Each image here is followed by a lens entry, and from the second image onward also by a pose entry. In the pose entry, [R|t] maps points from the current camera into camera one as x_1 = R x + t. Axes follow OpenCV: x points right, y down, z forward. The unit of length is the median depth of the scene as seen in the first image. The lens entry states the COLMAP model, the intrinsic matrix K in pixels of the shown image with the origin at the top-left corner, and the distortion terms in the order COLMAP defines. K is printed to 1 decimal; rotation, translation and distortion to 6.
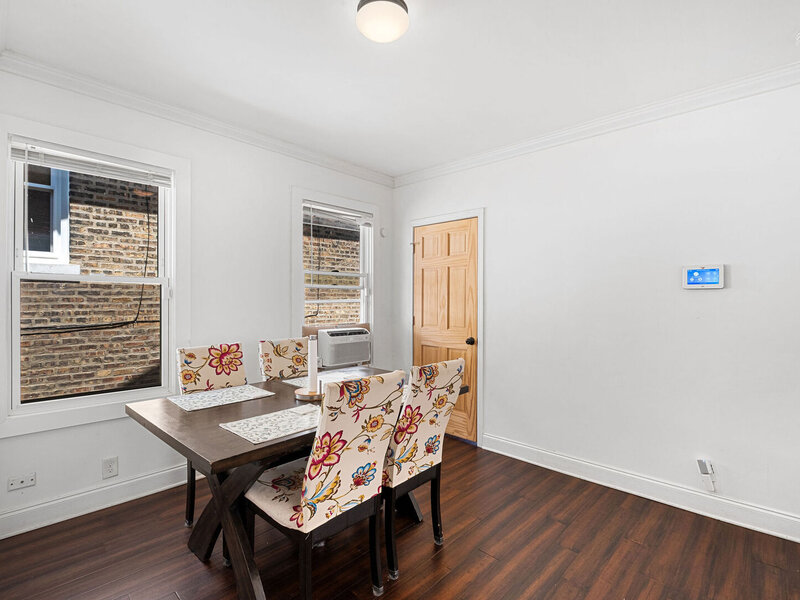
lens RADIAL K [[383.6, 0, 400.0], [0, 383.6, 300.0], [0, 0, 1]] dist [0.000340, -0.000066]
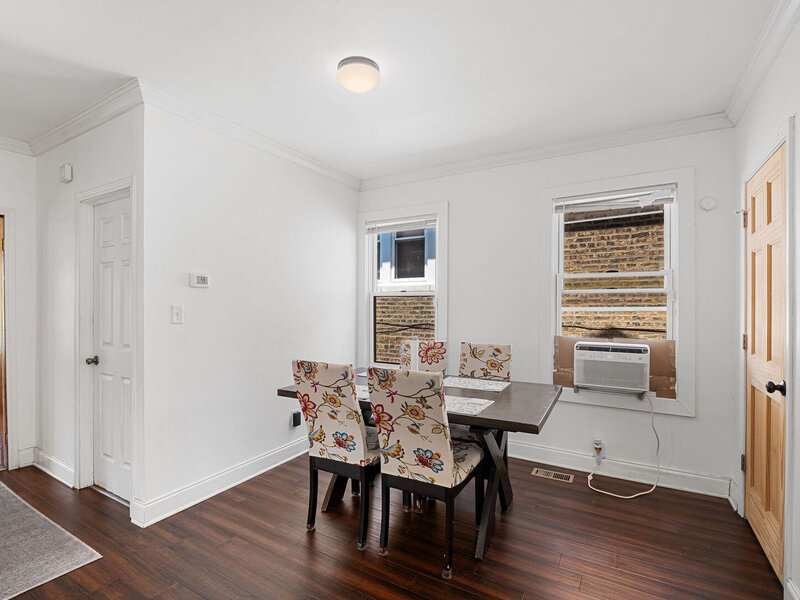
lens RADIAL K [[397.7, 0, 393.1], [0, 397.7, 306.8], [0, 0, 1]] dist [0.001320, -0.000466]
pose [[0.242783, -0.001760, -0.970079, 0.749679], [-0.001690, 0.999996, -0.002237, 0.002291], [0.970079, 0.002182, 0.242779, 0.497056]]
